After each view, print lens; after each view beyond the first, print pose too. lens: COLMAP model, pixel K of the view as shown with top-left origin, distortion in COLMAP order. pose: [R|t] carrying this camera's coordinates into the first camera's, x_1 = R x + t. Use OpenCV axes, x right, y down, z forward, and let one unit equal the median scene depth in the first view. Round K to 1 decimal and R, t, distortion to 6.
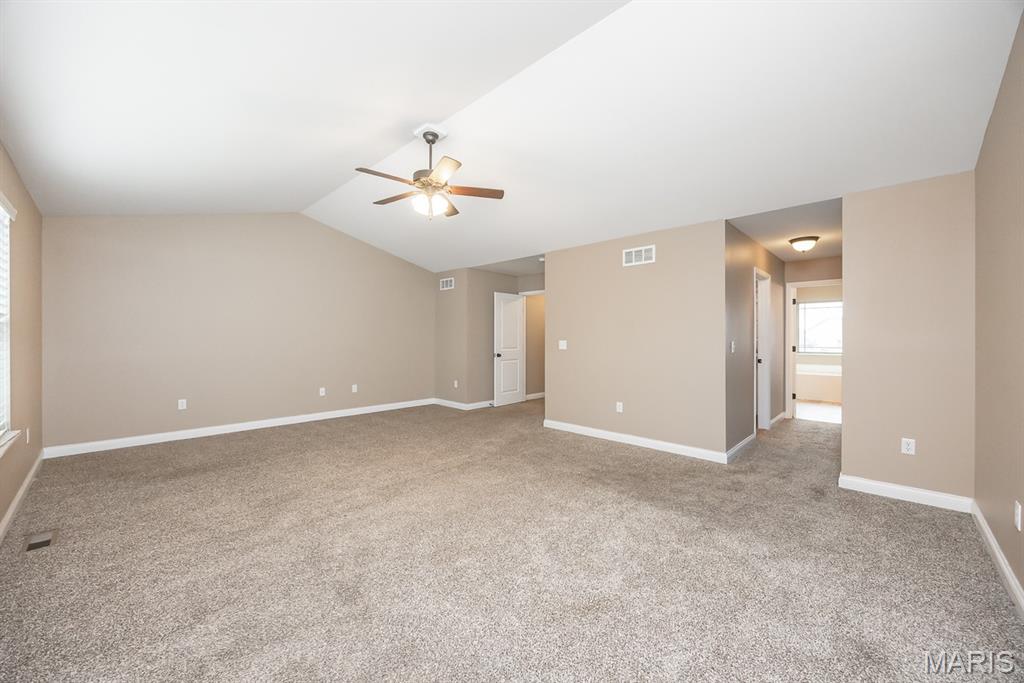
lens RADIAL K [[399.8, 0, 504.3], [0, 399.8, 336.5], [0, 0, 1]] dist [-0.002987, -0.000296]
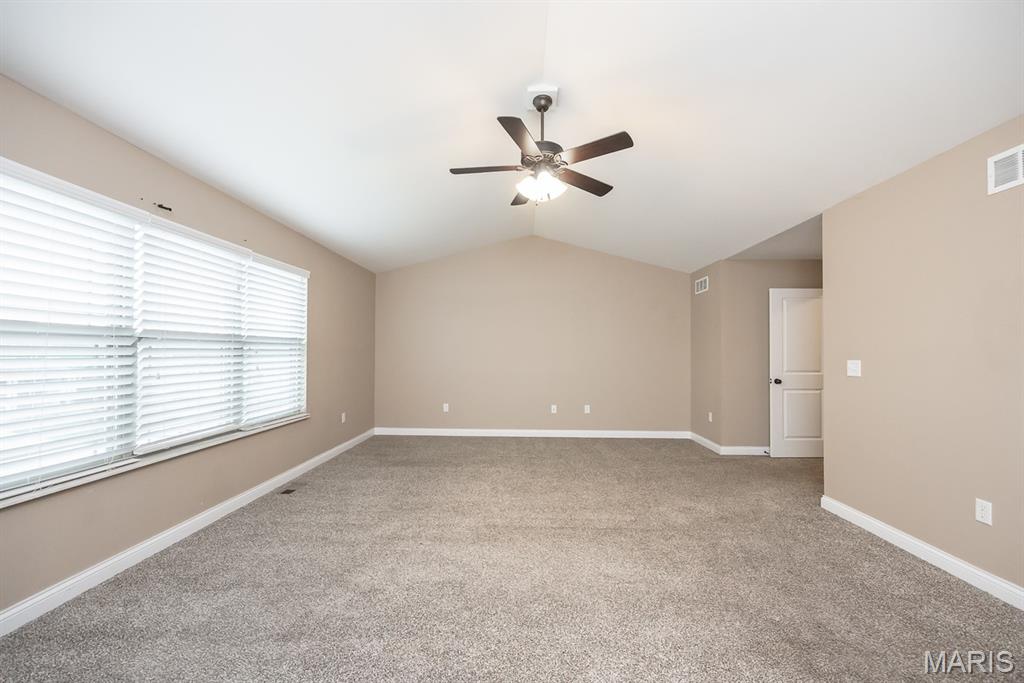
lens RADIAL K [[399.8, 0, 505.1], [0, 399.8, 350.0], [0, 0, 1]] dist [-0.002987, -0.000296]
pose [[0.671849, -0.006660, -0.740658, 0.268594], [-0.001517, 0.999945, -0.010368, 0.001891], [0.740687, 0.008090, 0.671802, 0.317307]]
